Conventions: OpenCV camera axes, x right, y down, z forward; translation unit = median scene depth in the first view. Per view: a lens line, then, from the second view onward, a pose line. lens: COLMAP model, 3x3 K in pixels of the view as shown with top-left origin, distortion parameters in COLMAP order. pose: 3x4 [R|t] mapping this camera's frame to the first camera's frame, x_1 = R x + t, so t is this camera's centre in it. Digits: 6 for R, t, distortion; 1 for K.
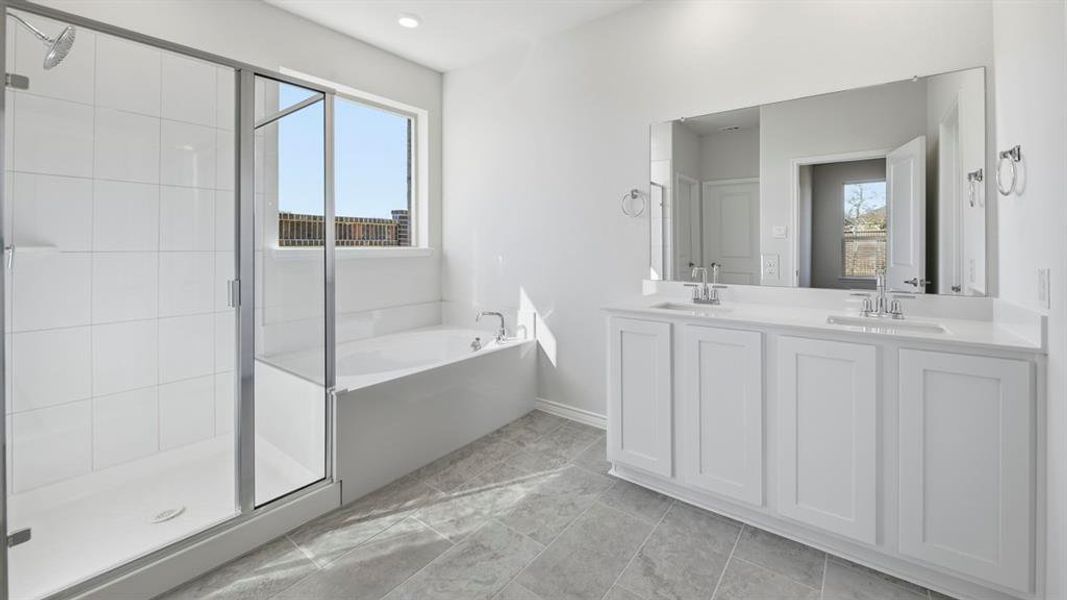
lens RADIAL K [[426.7, 0, 538.5], [0, 426.7, 245.2], [0, 0, 1]] dist [-0.009954, -0.000185]
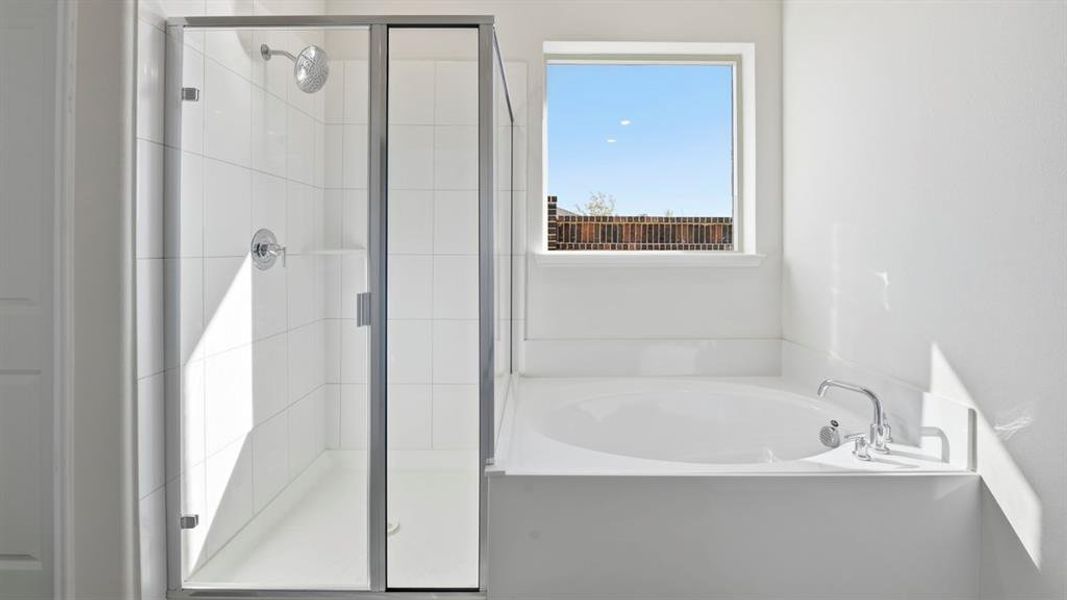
lens RADIAL K [[426.7, 0, 538.5], [0, 426.7, 245.2], [0, 0, 1]] dist [-0.009954, -0.000185]
pose [[0.611213, -0.003344, -0.791459, 0.053160], [-0.005396, 0.999950, -0.008392, -0.000002], [0.791448, 0.009400, 0.611165, 0.356865]]
